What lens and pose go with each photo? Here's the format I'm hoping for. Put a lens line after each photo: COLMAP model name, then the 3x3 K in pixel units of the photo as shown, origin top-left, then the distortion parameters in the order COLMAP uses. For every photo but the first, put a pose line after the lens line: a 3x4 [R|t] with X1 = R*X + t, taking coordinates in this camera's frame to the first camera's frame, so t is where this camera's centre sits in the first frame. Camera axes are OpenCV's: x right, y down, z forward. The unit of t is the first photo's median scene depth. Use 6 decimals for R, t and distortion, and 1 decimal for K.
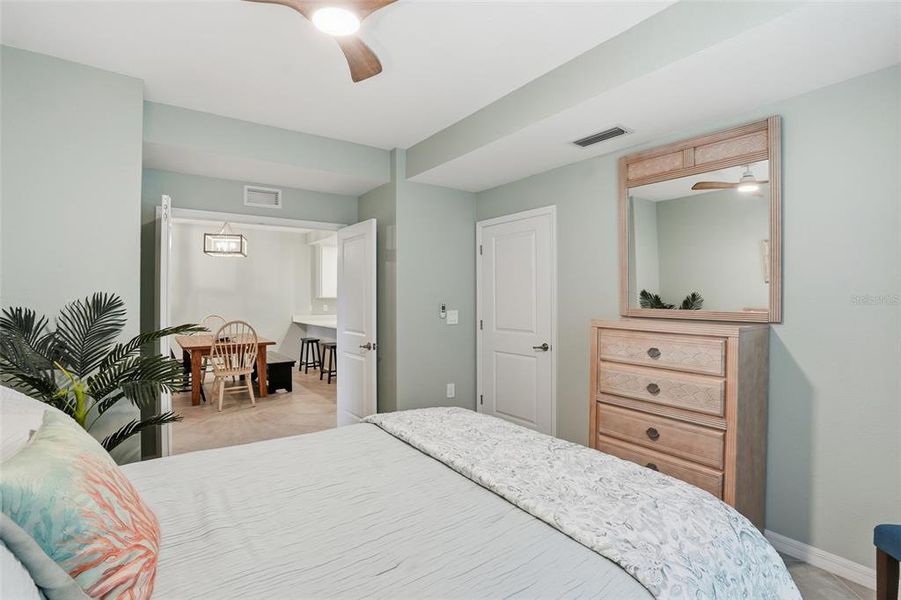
lens RADIAL K [[417.3, 0, 450.5], [0, 417.3, 300.0], [0, 0, 1]] dist [-0.064764, 0.021173]
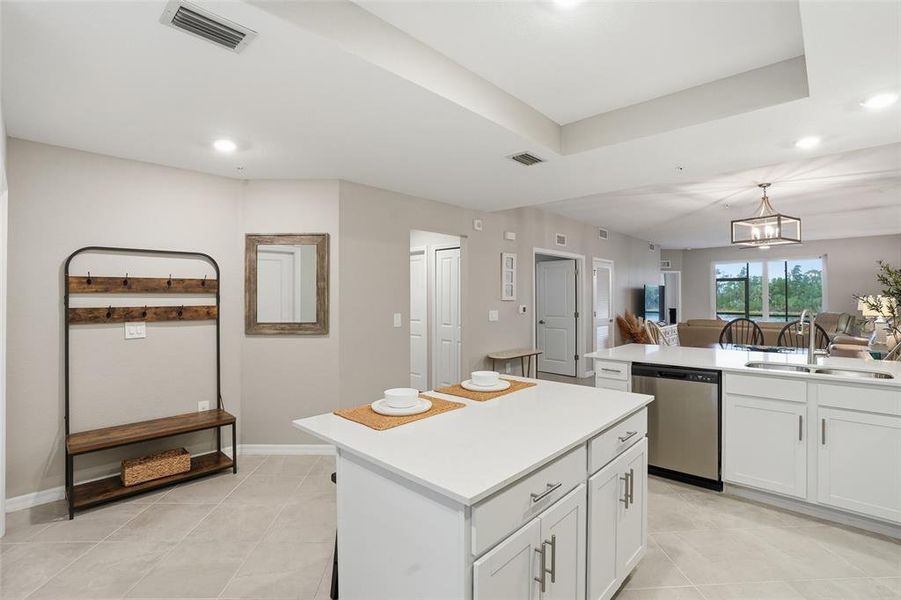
lens RADIAL K [[428.0, 0, 447.2], [0, 428.0, 294.4], [0, 0, 1]] dist [-0.072588, 0.027311]
pose [[-0.985440, 0.001176, -0.170018, 0.133384], [0.001673, 0.999995, -0.002780, -0.010473], [0.170014, -0.003024, -0.985437, 1.331360]]
